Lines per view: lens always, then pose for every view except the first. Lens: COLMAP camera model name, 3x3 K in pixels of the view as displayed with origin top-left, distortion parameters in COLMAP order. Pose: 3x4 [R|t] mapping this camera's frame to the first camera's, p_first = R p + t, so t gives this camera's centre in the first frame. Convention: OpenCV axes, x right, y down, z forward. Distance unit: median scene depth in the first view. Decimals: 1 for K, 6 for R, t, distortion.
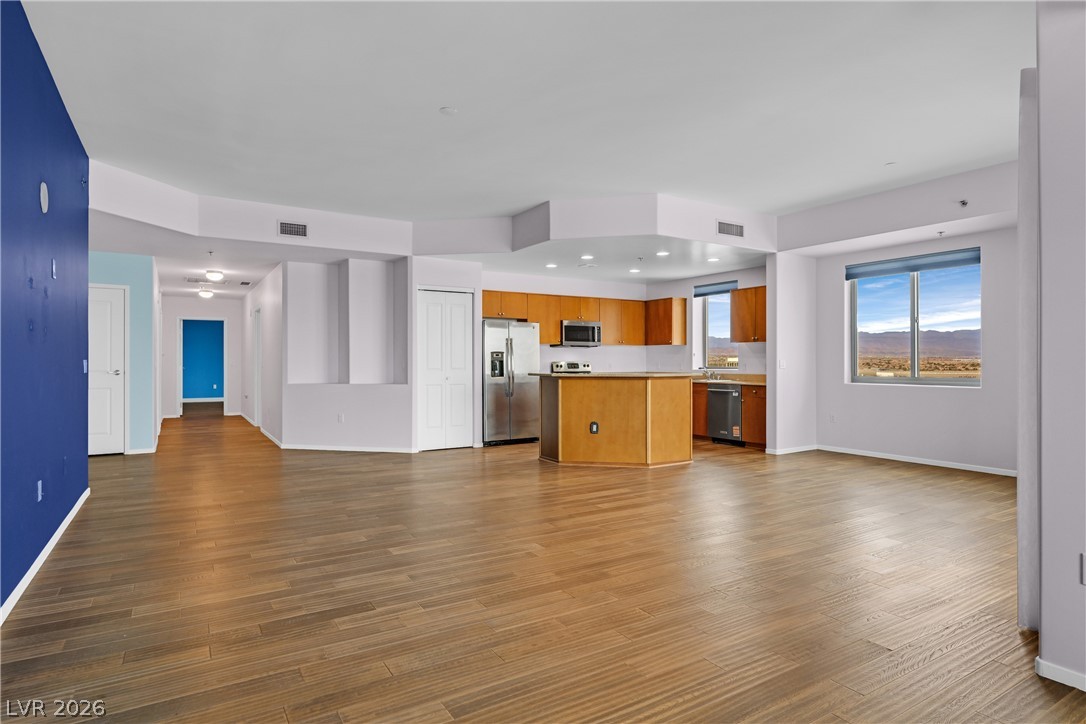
lens RADIAL K [[594.7, 0, 544.7], [0, 594.7, 363.3], [0, 0, 1]] dist [0.000625, 0.000710]
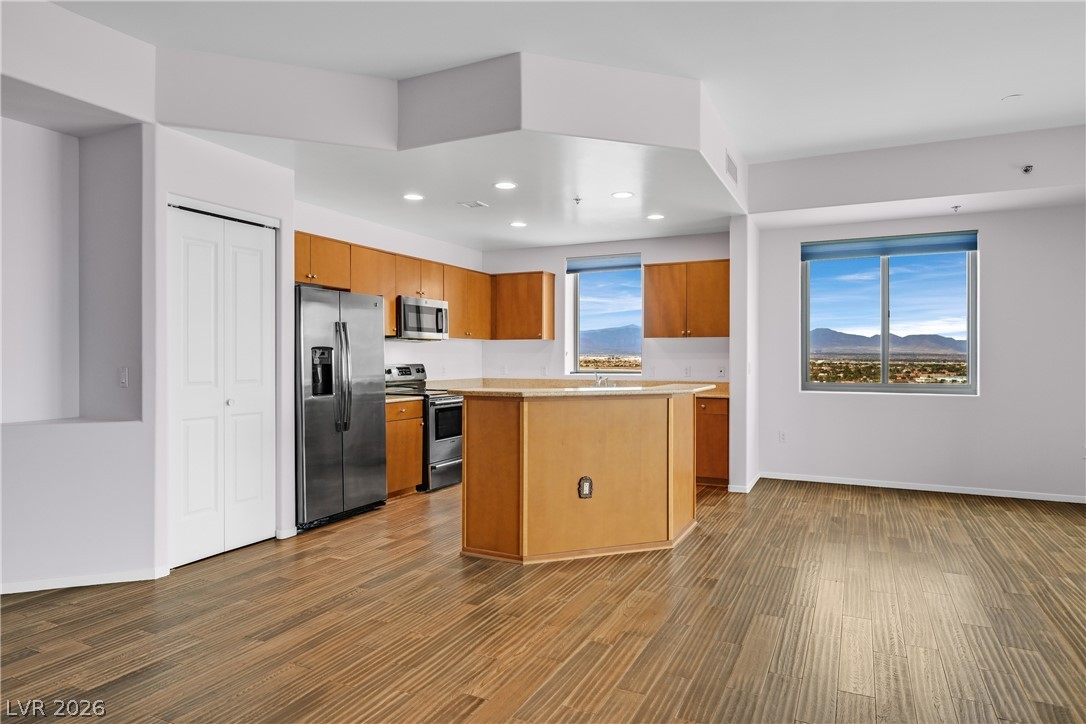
lens RADIAL K [[648.4, 0, 543.2], [0, 648.4, 359.1], [0, 0, 1]] dist [-0.001721, 0.000849]
pose [[0.845832, 0.000187, 0.533449, -0.240718], [0.000905, 0.999998, -0.001785, -0.008294], [-0.533449, 0.001993, 0.845830, 0.458104]]
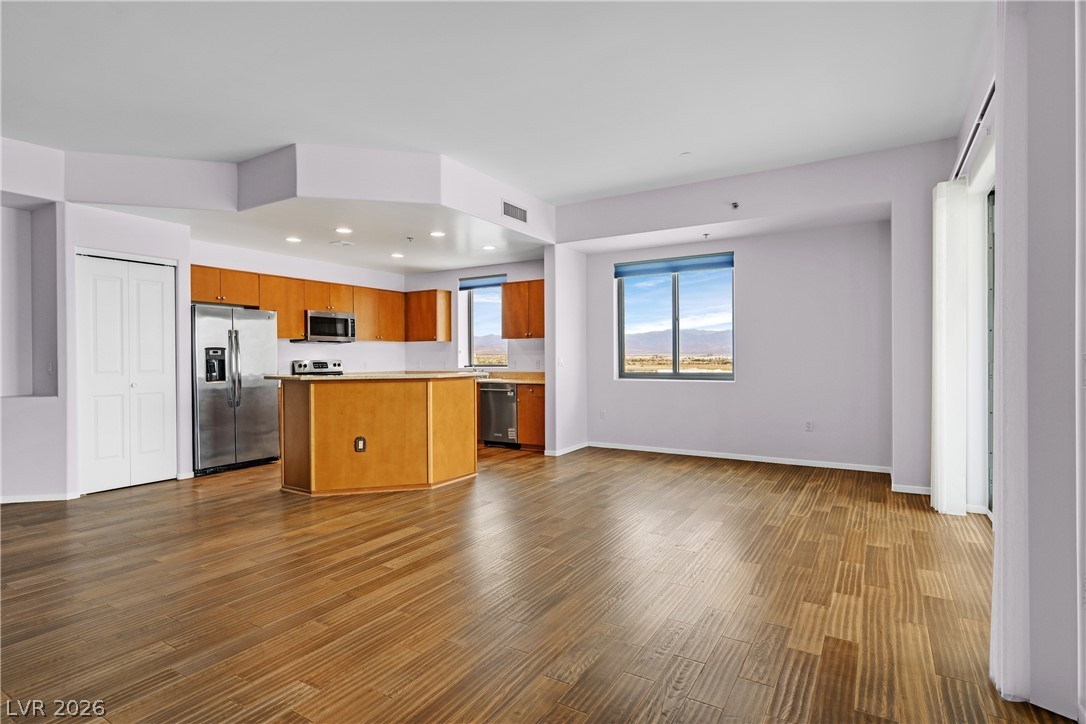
lens RADIAL K [[547.5, 0, 543.2], [0, 547.5, 361.2], [0, 0, 1]] dist [0.001303, -0.001492]
pose [[0.895172, -0.007732, 0.445654, -0.019273], [0.007325, 0.999970, 0.002636, -0.001131], [-0.445661, 0.000904, 0.895201, 0.220174]]
